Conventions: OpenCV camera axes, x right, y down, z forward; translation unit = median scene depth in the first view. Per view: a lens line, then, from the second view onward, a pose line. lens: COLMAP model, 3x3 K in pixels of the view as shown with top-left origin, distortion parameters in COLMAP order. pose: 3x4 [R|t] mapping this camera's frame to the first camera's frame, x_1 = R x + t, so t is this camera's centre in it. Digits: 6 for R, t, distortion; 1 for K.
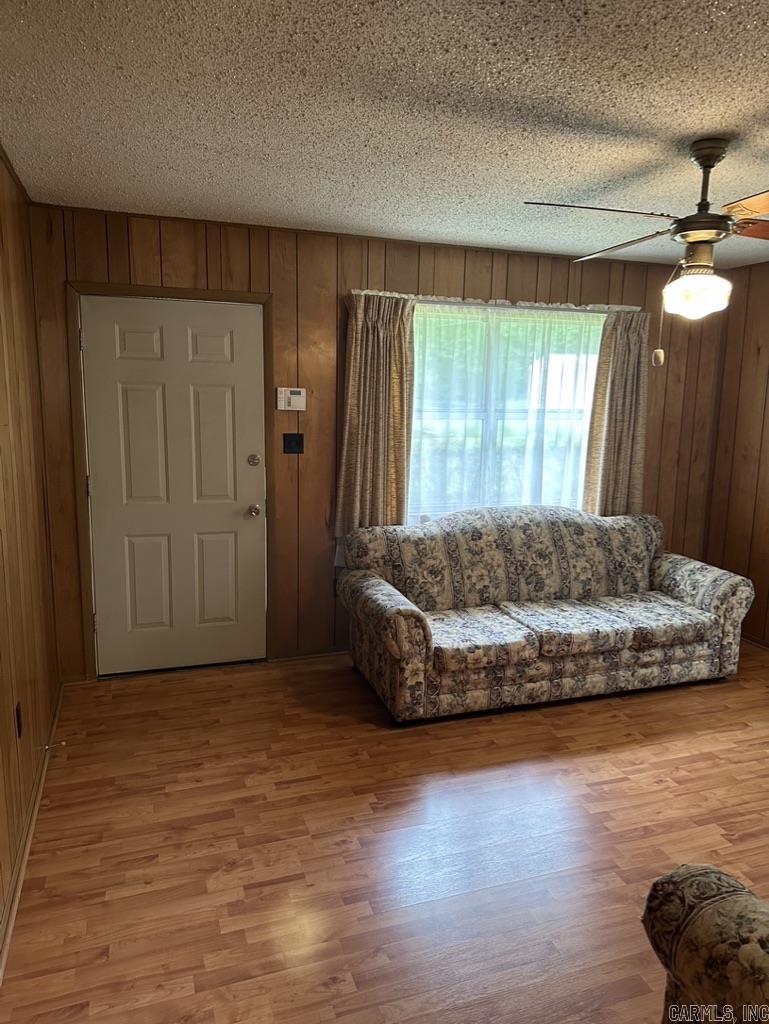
lens RADIAL K [[717.3, 0, 383.4], [0, 717.3, 511.4], [0, 0, 1]] dist [0.092899, -0.112693]
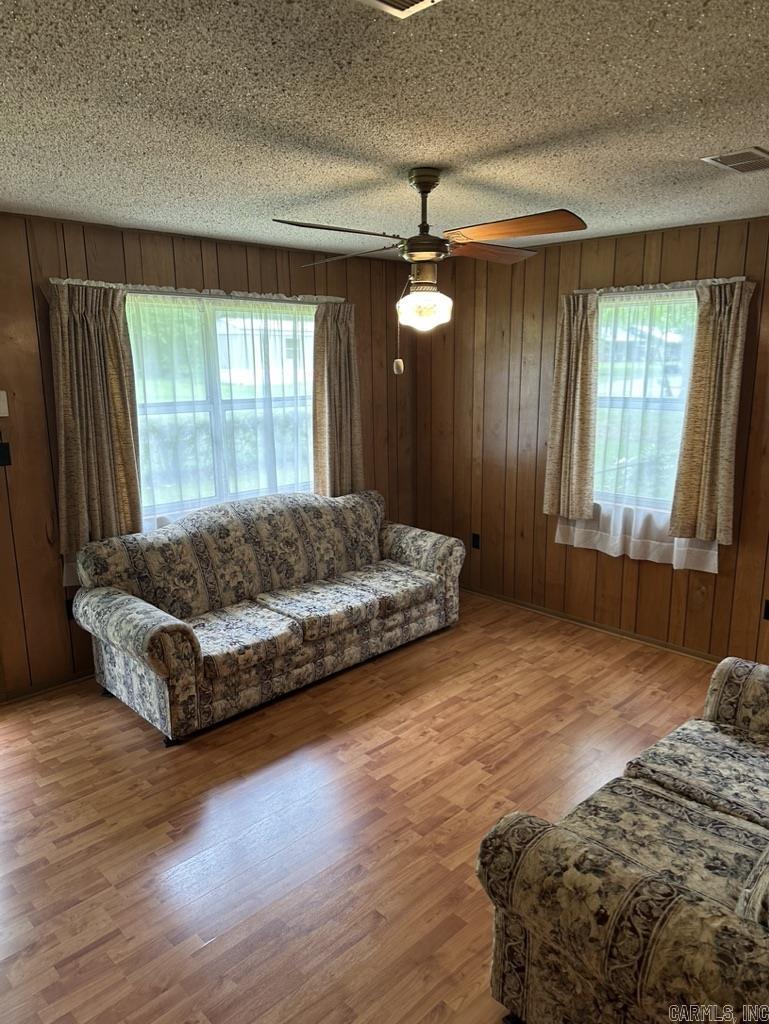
lens RADIAL K [[717.3, 0, 389.6], [0, 717.3, 507.9], [0, 0, 1]] dist [0.092899, -0.112693]
pose [[0.900860, -0.117298, 0.417962, -0.079941], [0.097851, 0.992893, 0.067746, -0.048503], [-0.422938, -0.020132, 0.905935, 0.005420]]
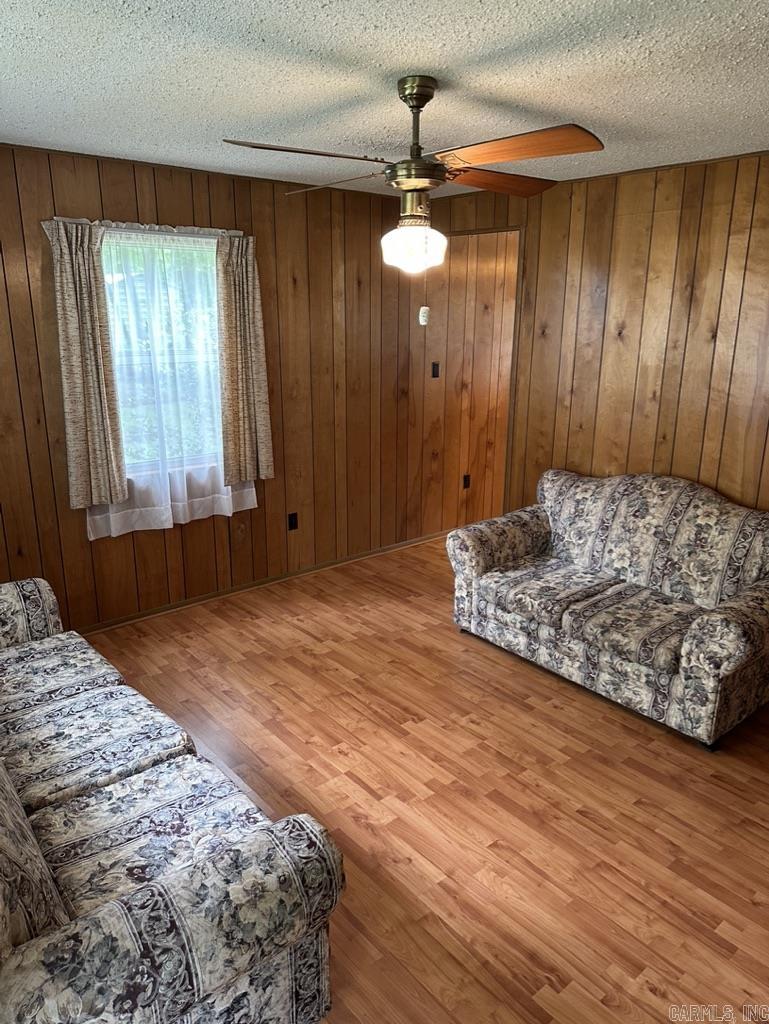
lens RADIAL K [[717.3, 0, 391.8], [0, 717.3, 502.8], [0, 0, 1]] dist [0.092899, -0.112693]
pose [[-0.366594, -0.269427, 0.890515, -0.330184], [0.138032, 0.930809, 0.338441, -0.204501], [-0.920085, 0.246990, -0.304040, 0.914442]]
